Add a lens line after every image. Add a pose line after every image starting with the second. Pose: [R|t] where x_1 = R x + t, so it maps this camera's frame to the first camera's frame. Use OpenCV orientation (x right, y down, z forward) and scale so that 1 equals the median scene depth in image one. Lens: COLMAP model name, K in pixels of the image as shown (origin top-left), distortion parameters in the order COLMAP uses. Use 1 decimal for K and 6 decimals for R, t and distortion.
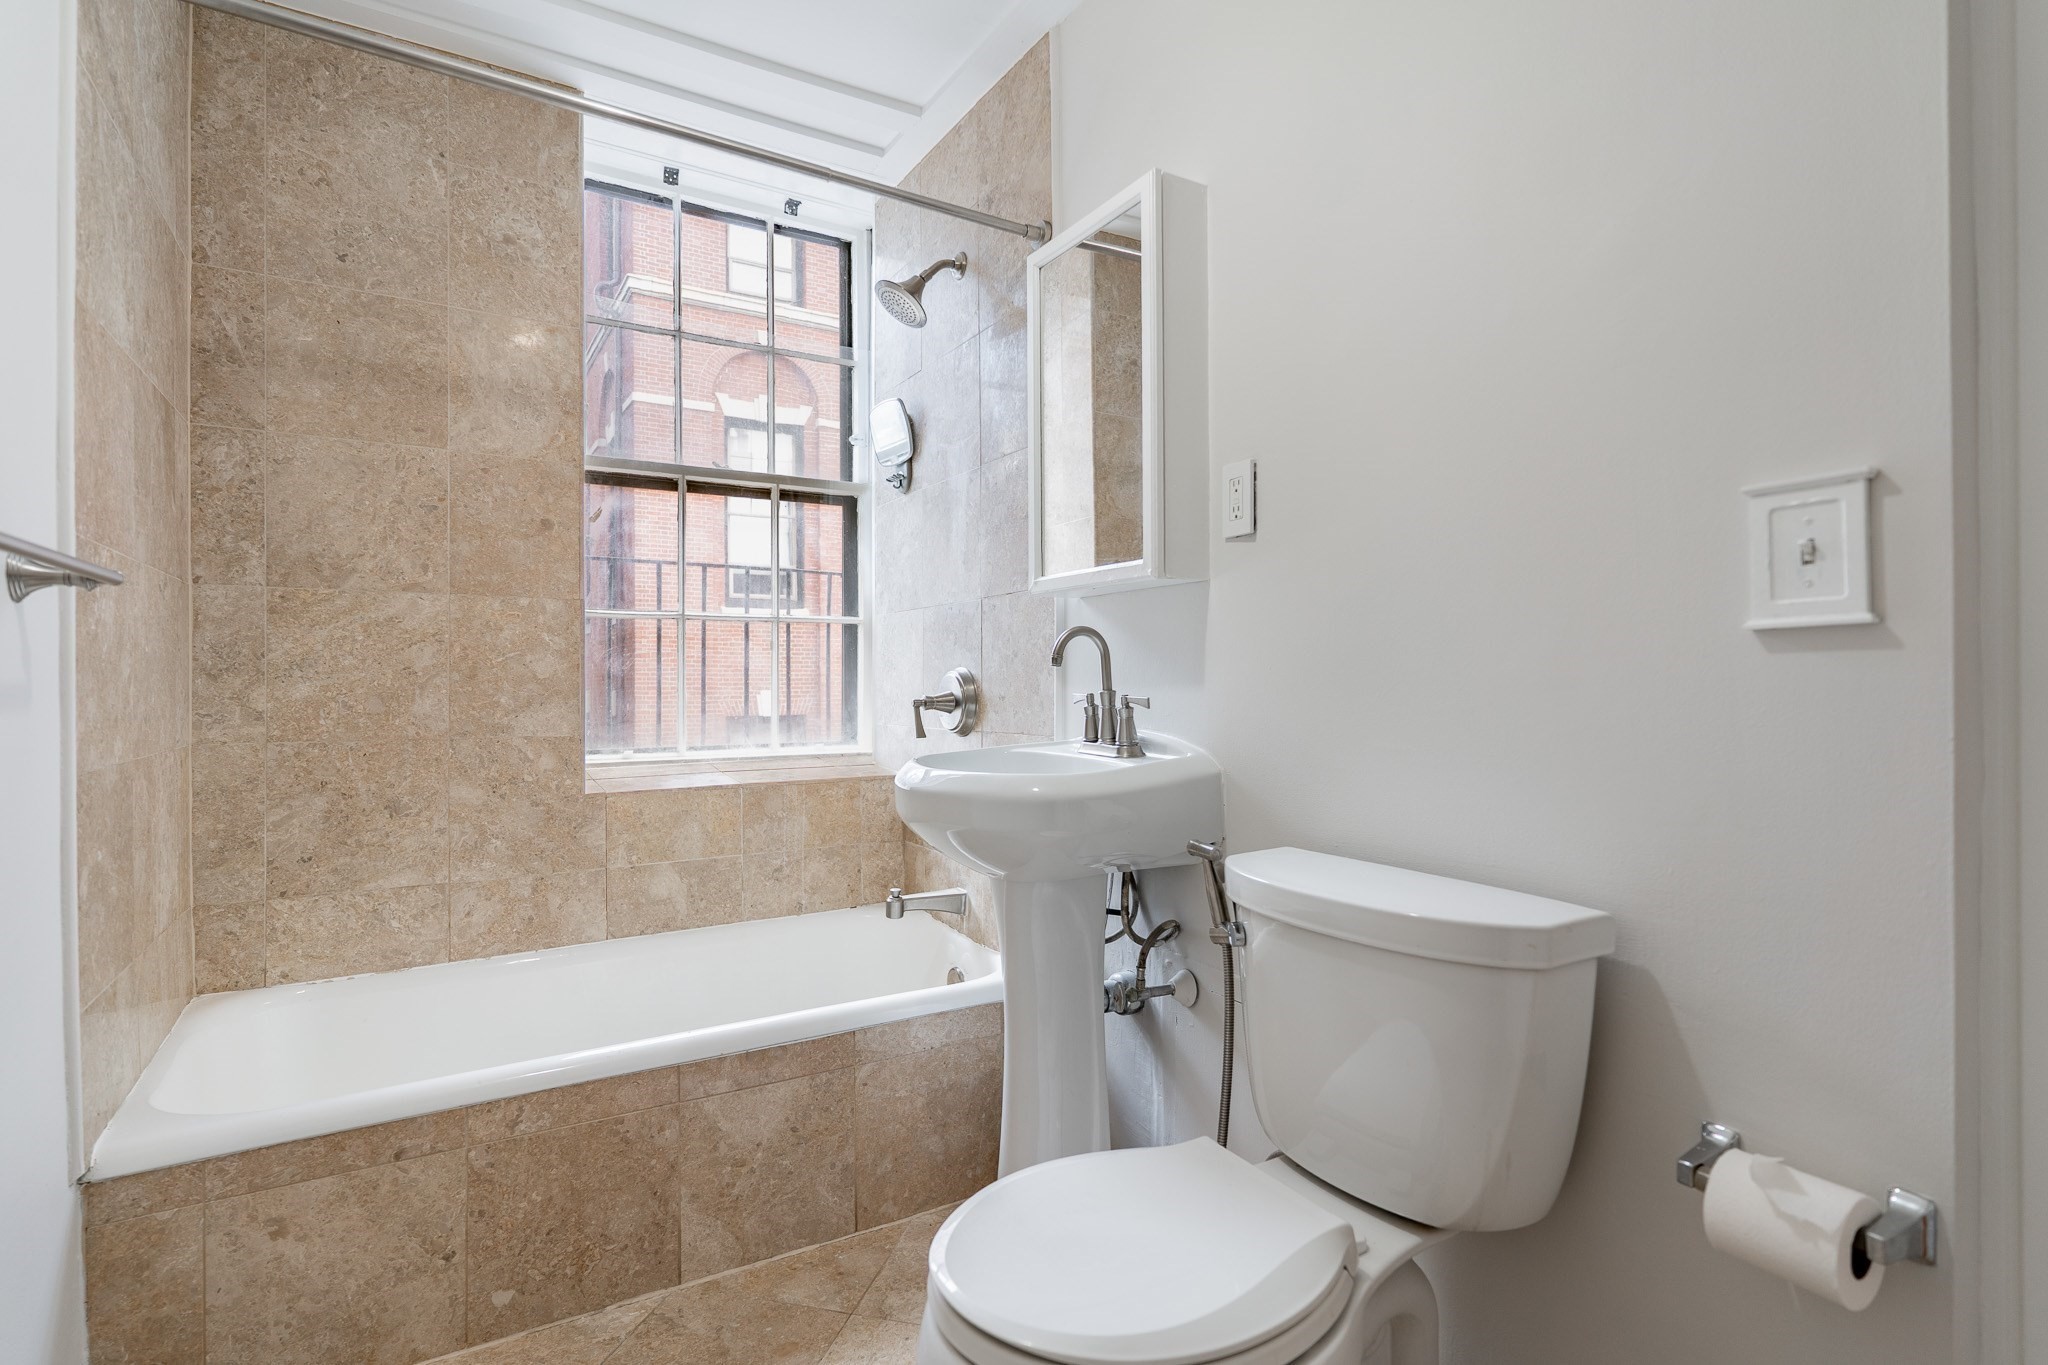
lens RADIAL K [[970.4, 0, 999.5], [0, 970.4, 660.6], [0, 0, 1]] dist [-0.000447, 0.000482]
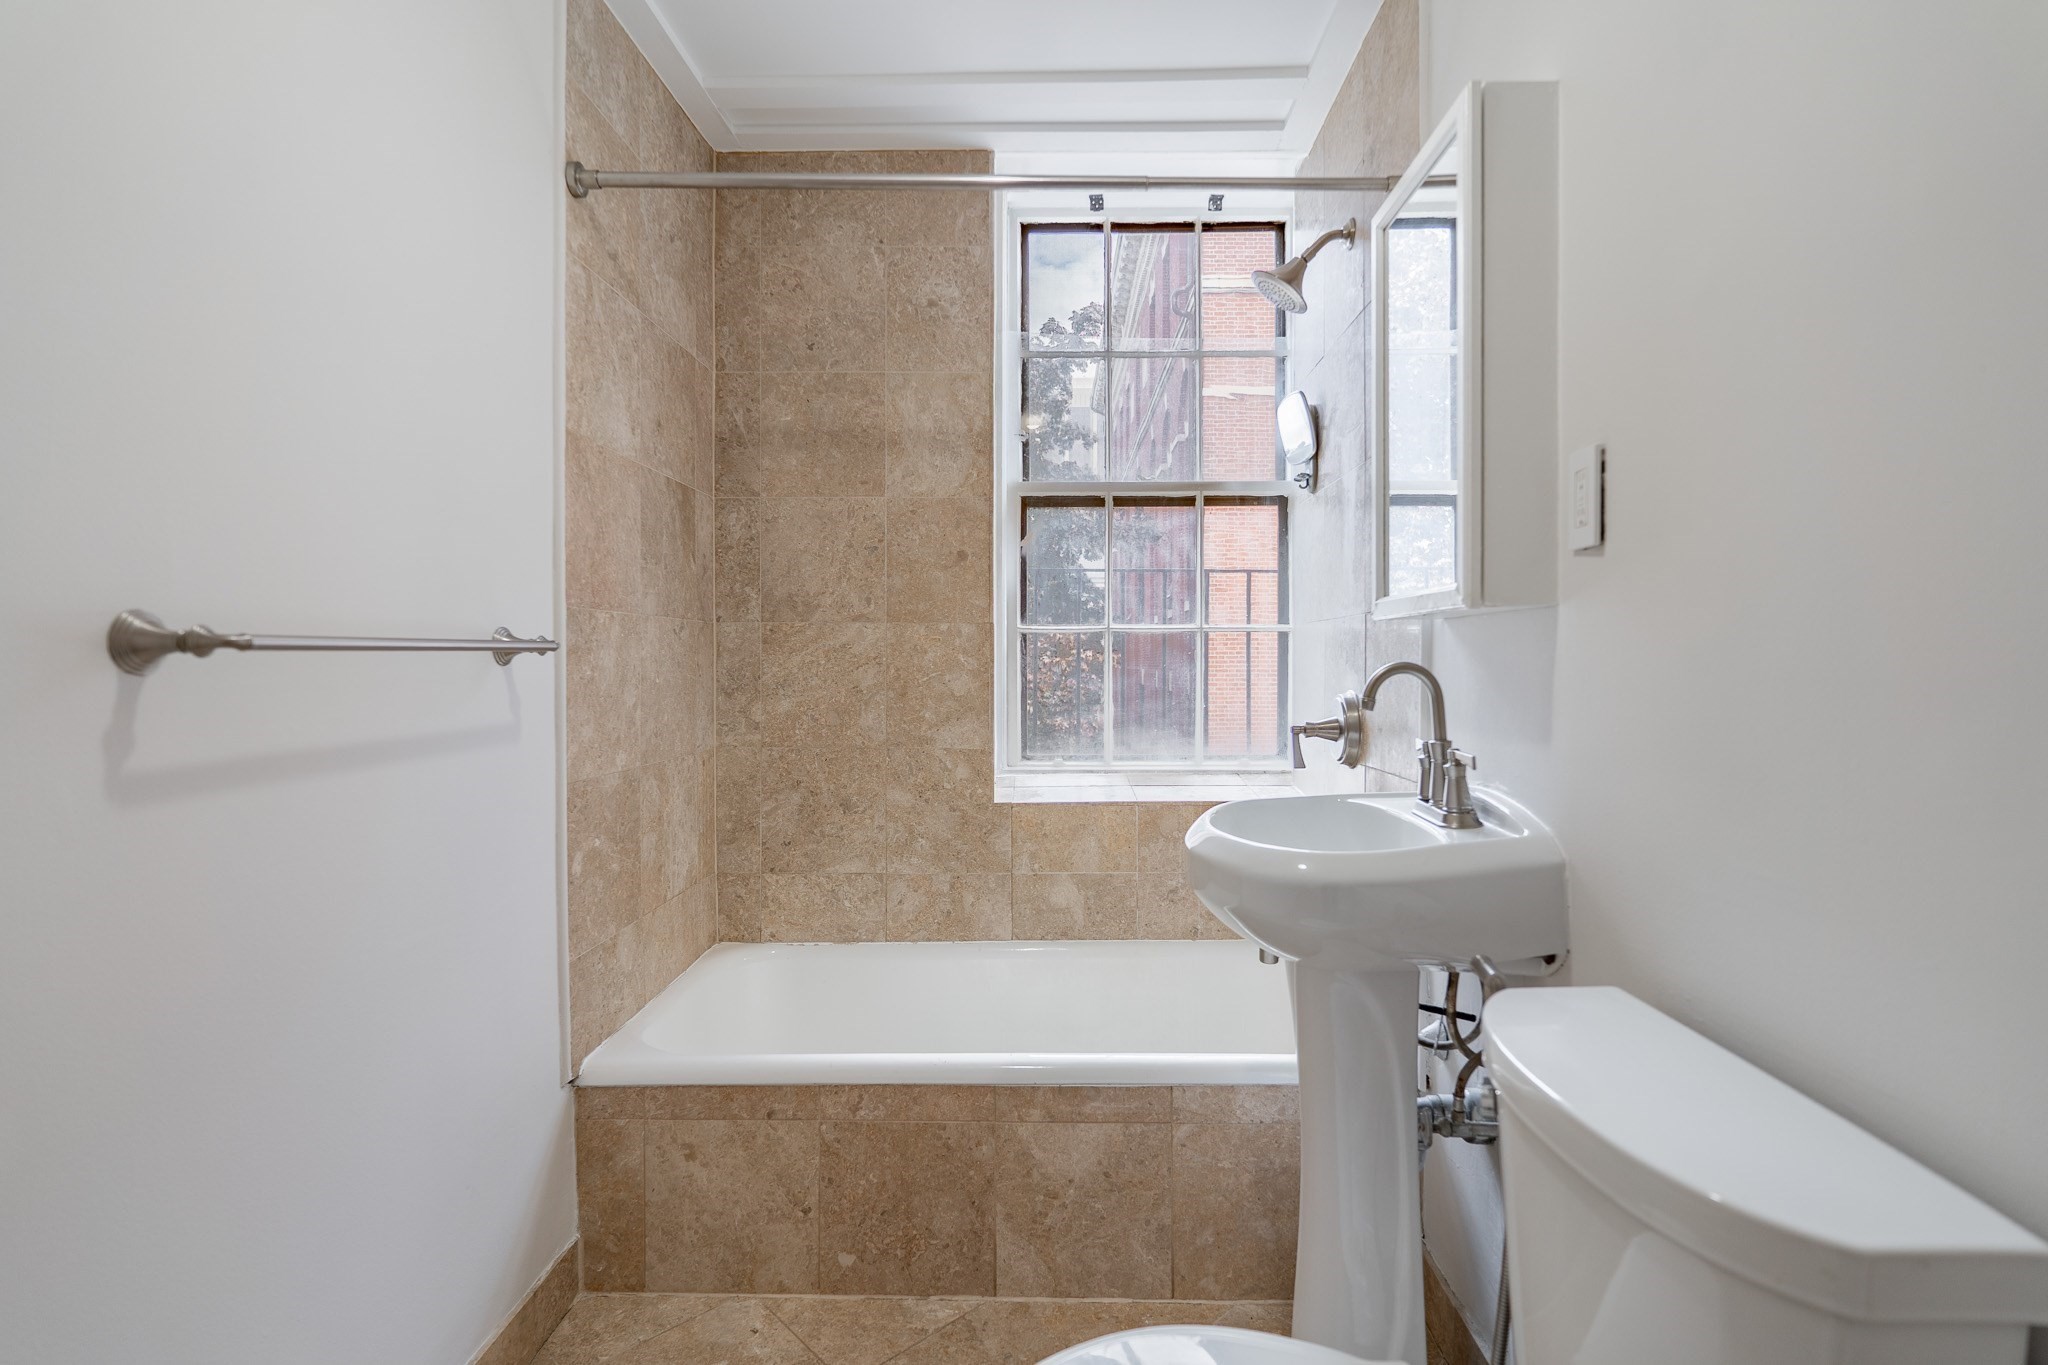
lens RADIAL K [[970.4, 0, 999.5], [0, 970.4, 660.6], [0, 0, 1]] dist [-0.000447, 0.000482]
pose [[0.859660, -0.006903, -0.510820, 0.187451], [0.012869, 0.999884, 0.008146, -0.042438], [0.510704, -0.013577, 0.859649, 0.103234]]
